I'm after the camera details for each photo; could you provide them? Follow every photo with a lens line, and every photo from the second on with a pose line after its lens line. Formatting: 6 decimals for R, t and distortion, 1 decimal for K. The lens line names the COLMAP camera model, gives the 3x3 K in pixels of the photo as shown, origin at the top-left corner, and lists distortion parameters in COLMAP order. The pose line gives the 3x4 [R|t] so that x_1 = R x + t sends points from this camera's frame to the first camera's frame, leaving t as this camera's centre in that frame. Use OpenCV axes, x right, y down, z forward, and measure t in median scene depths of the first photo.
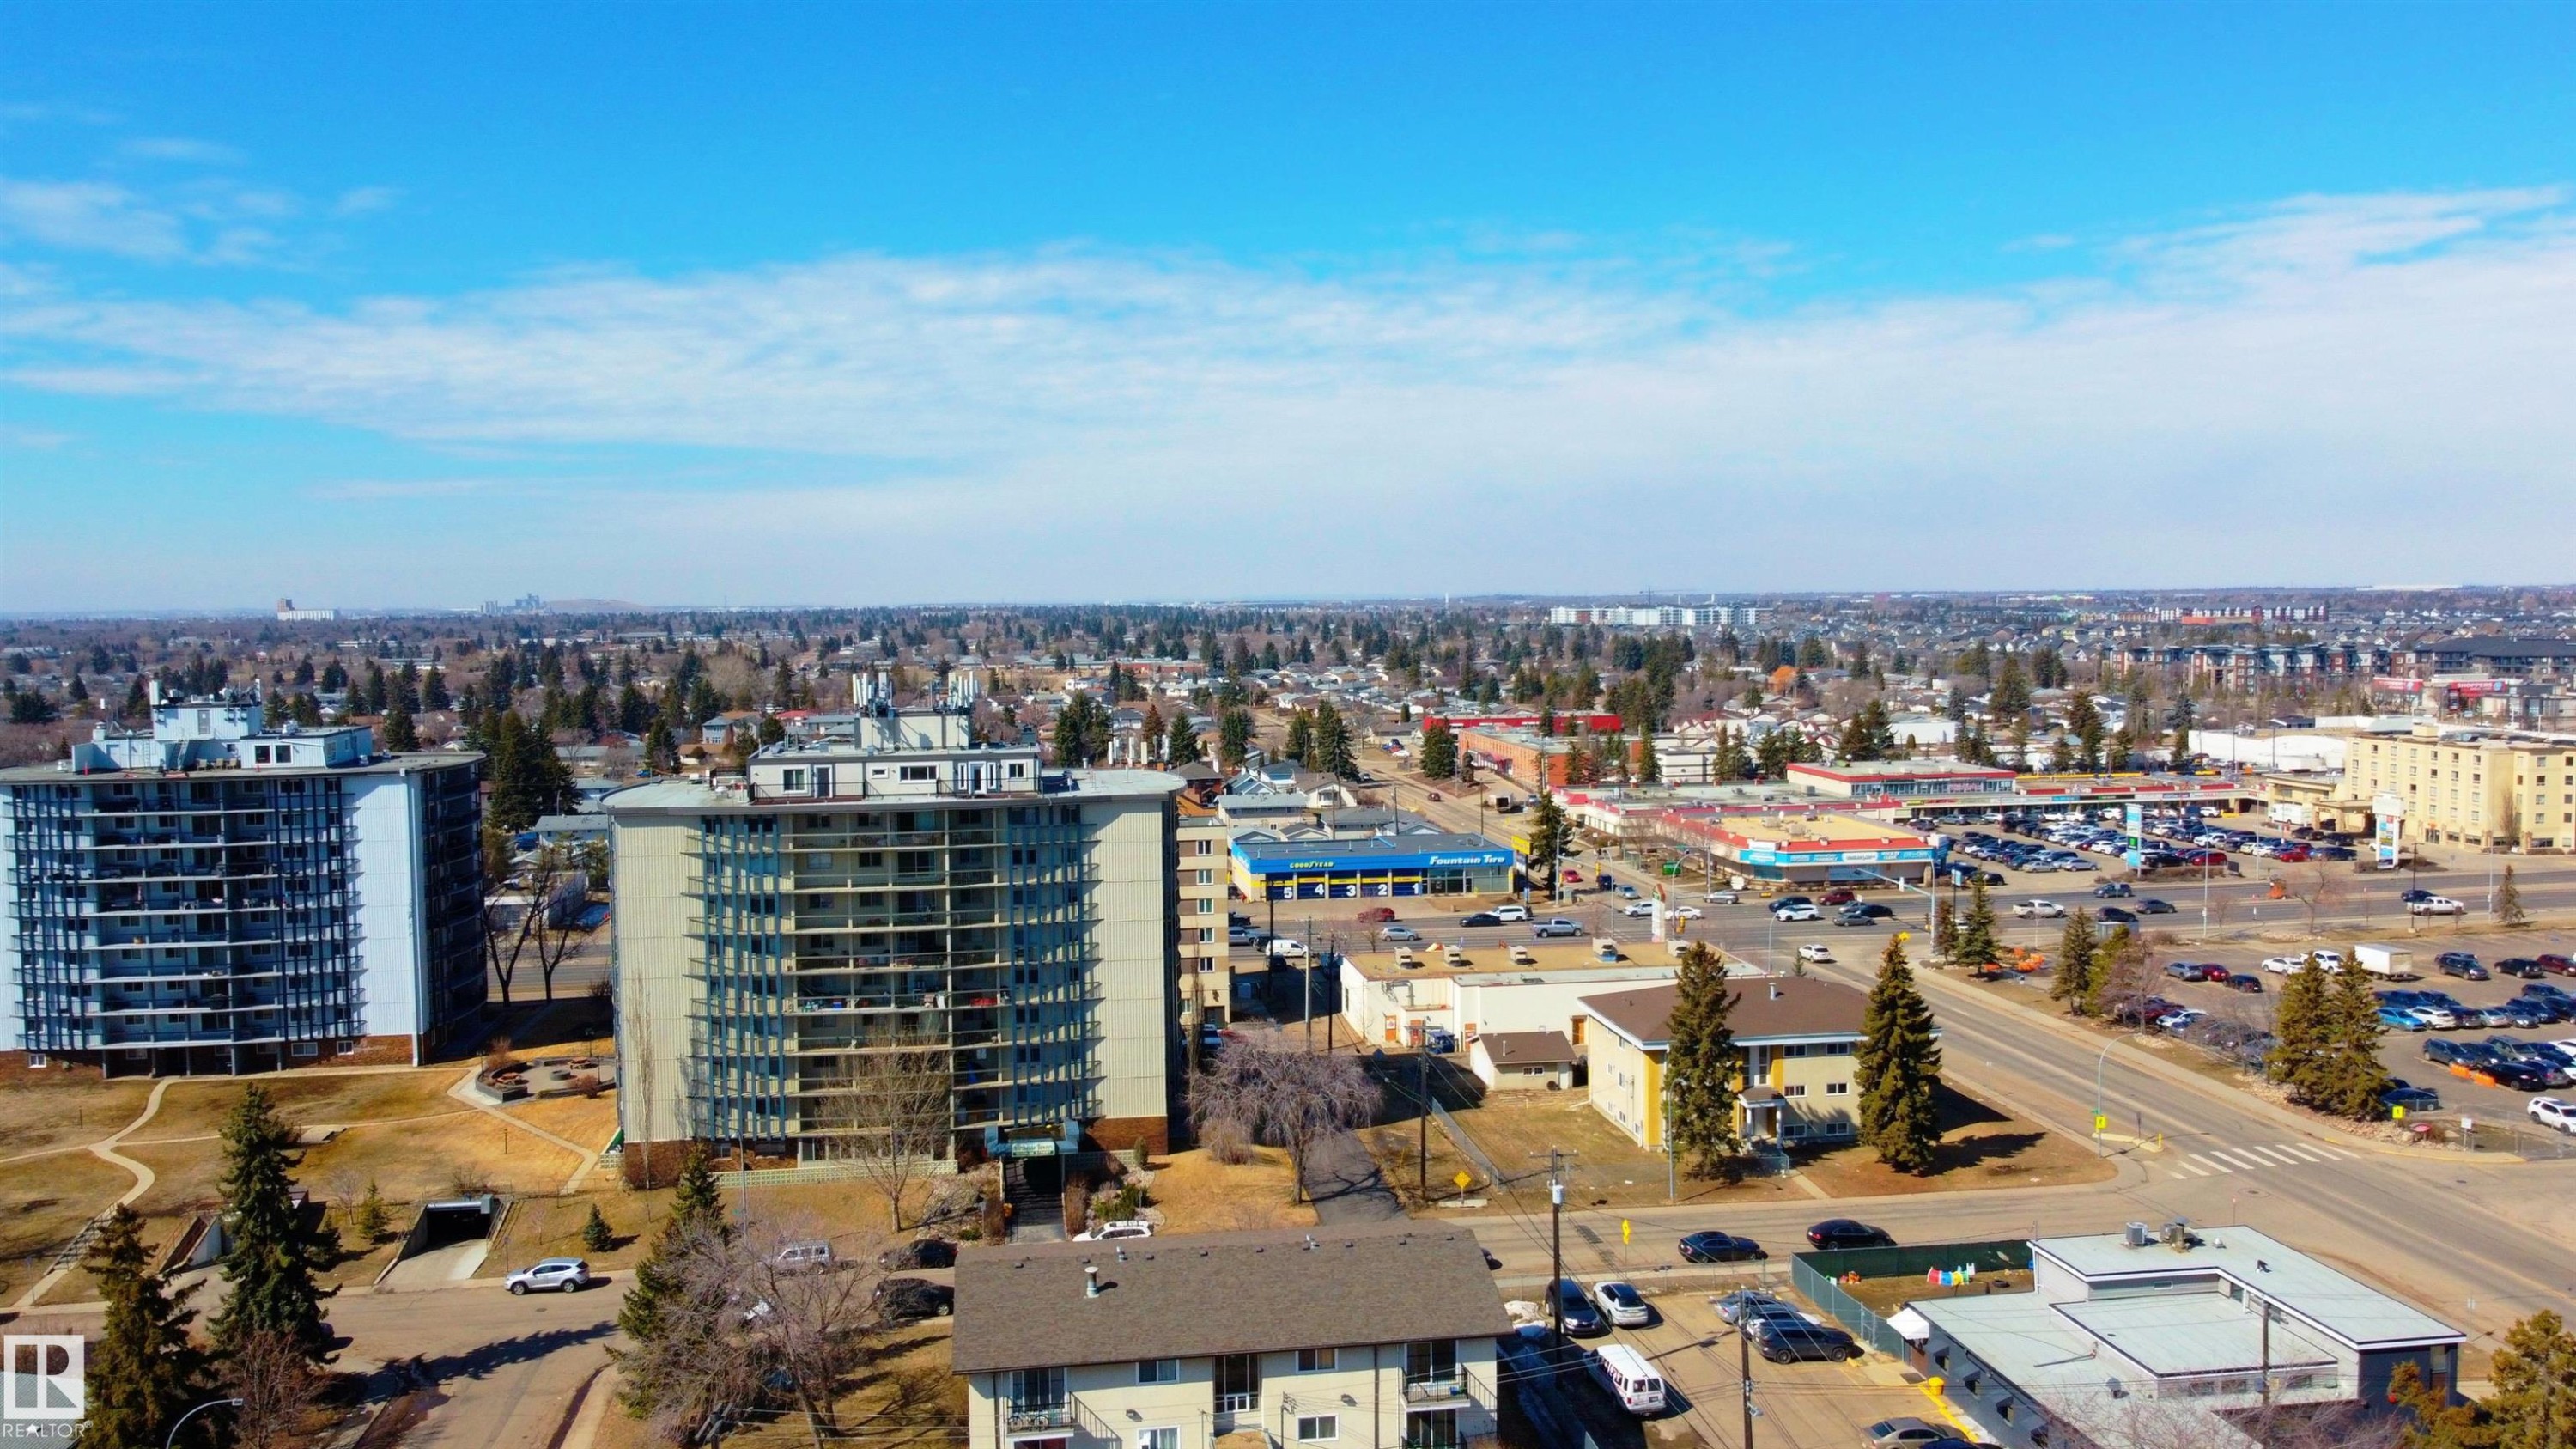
lens RADIAL K [[2008.9, 0, 1288.0], [0, 2008.9, 724.5], [0, 0, 1]] dist [-0.004815, -0.001572]
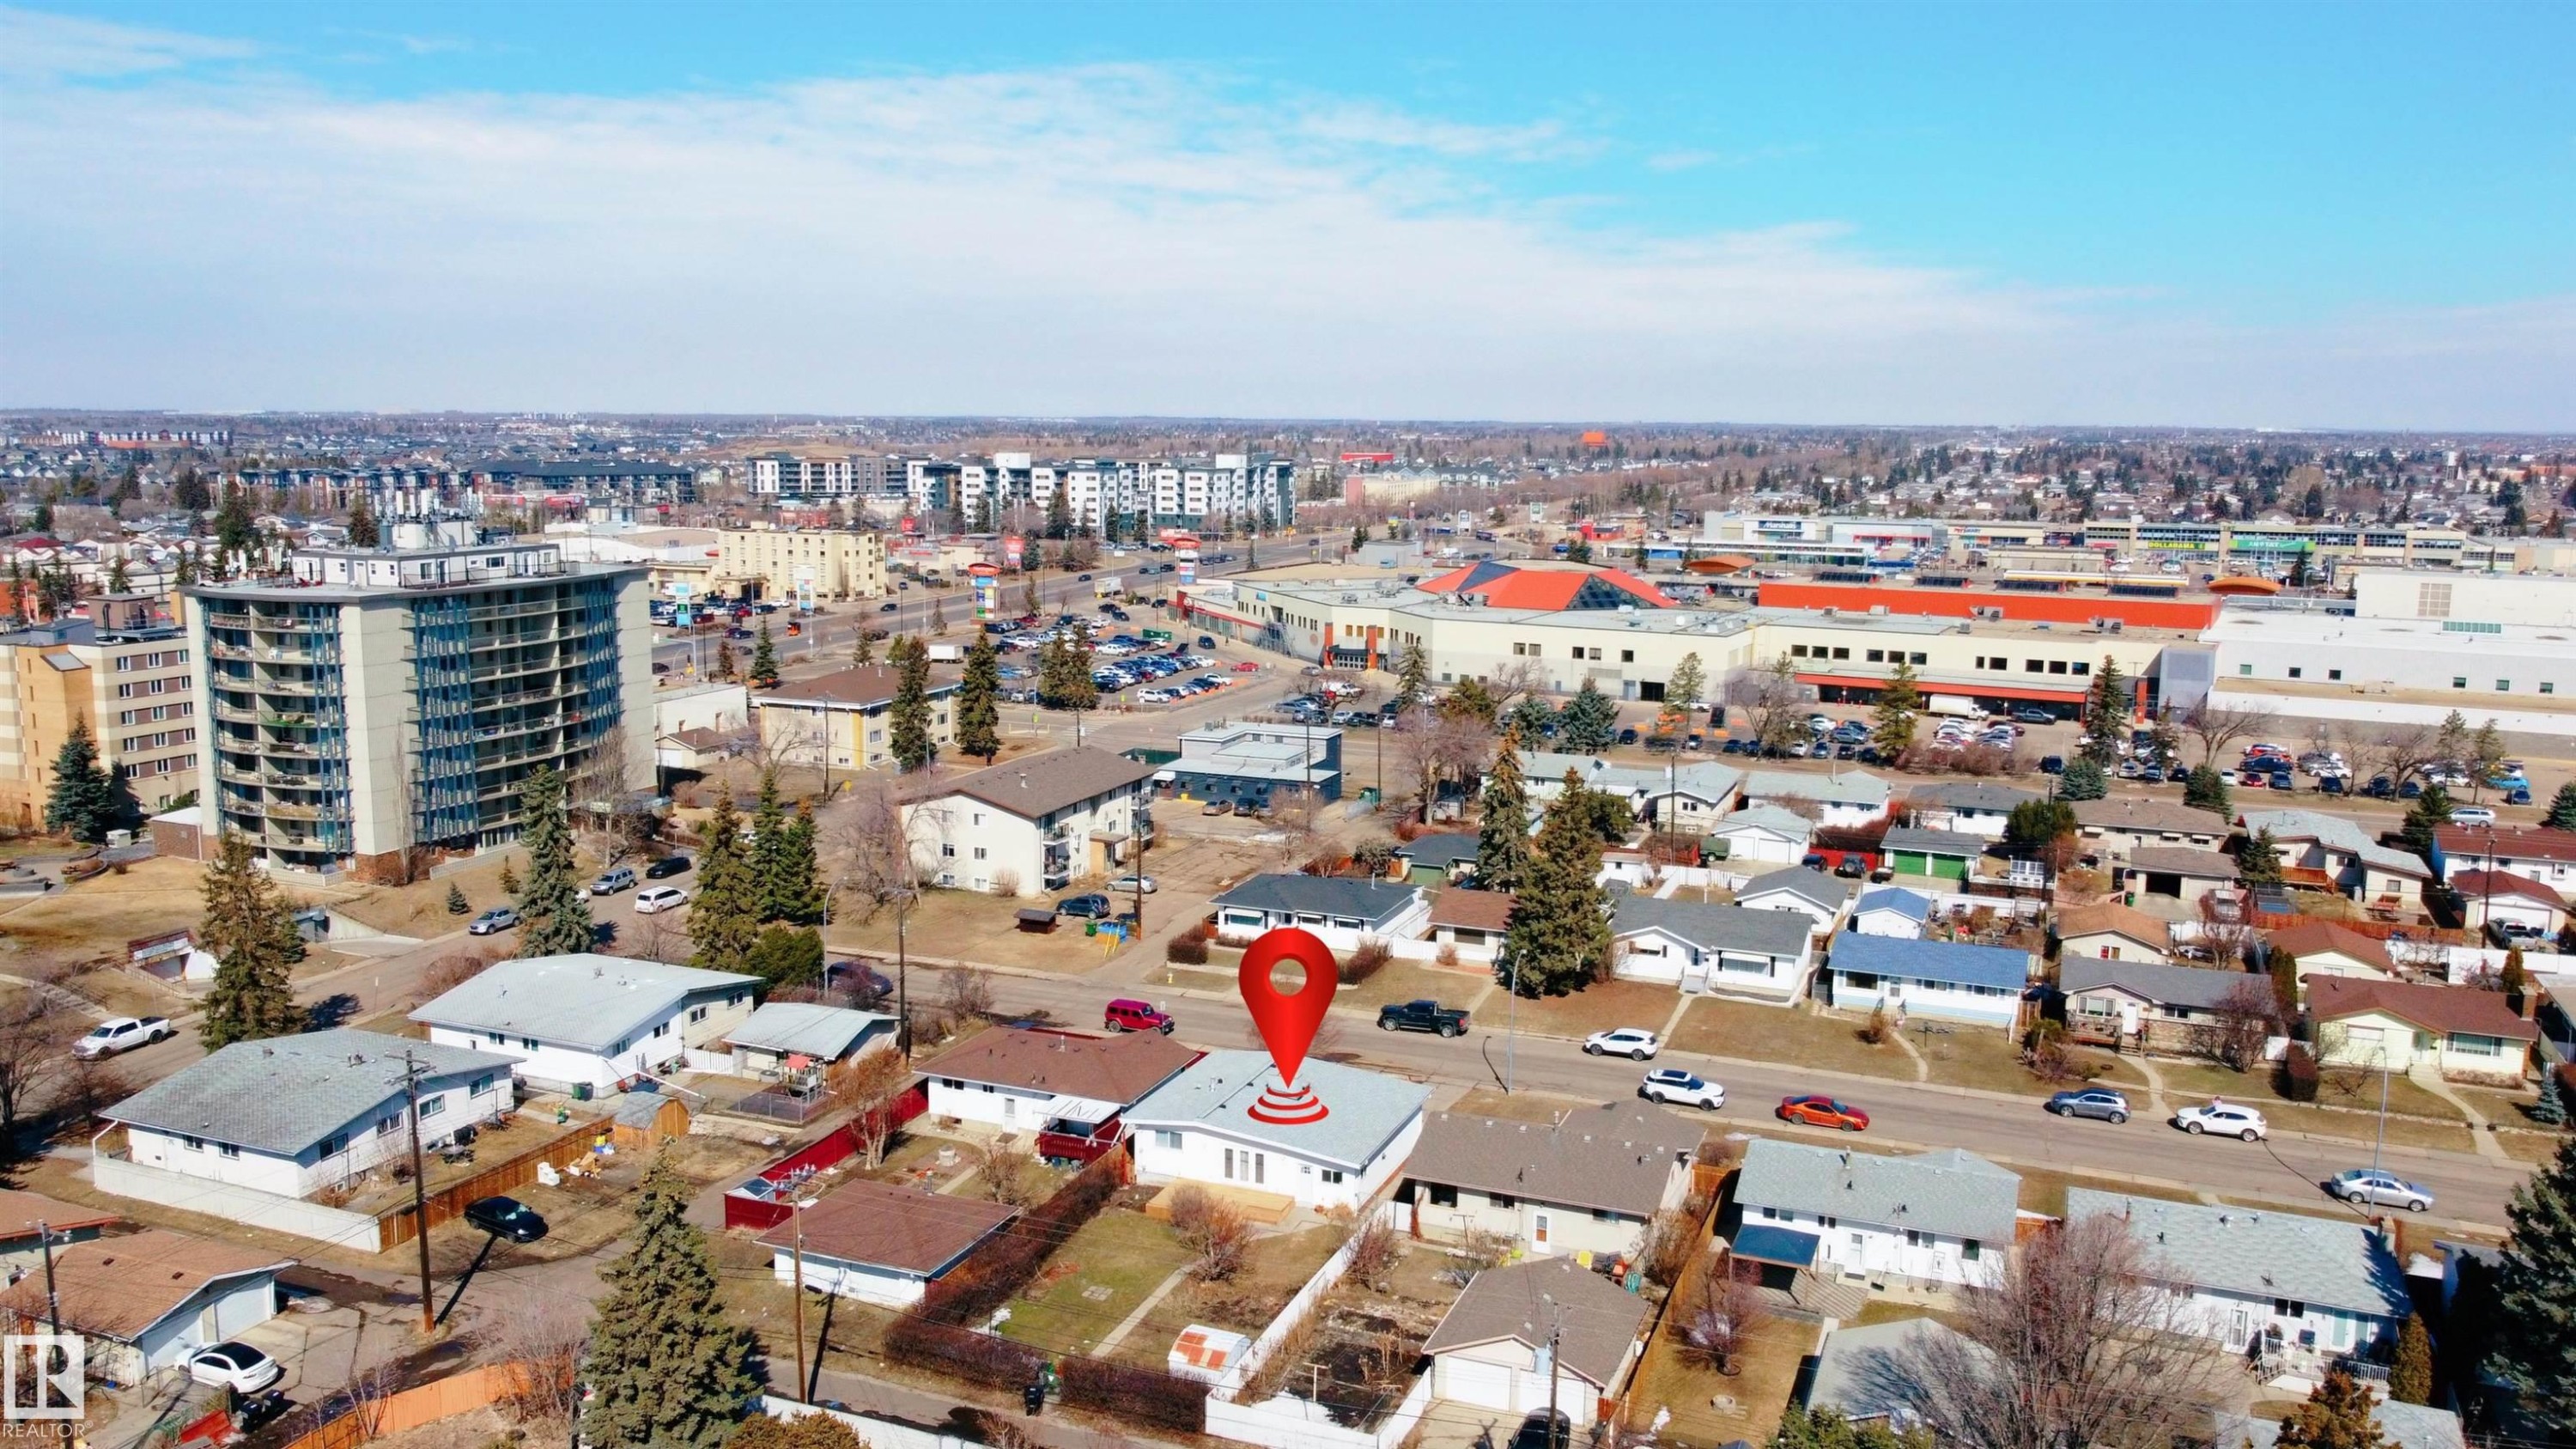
lens RADIAL K [[2008.9, 0, 1288.0], [0, 2008.9, 724.5], [0, 0, 1]] dist [-0.004815, -0.001572]
pose [[0.469875, -0.107870, 0.876117, -0.635348], [0.031298, 0.993917, 0.105588, 0.003584], [-0.882178, -0.022193, 0.470393, -0.065941]]
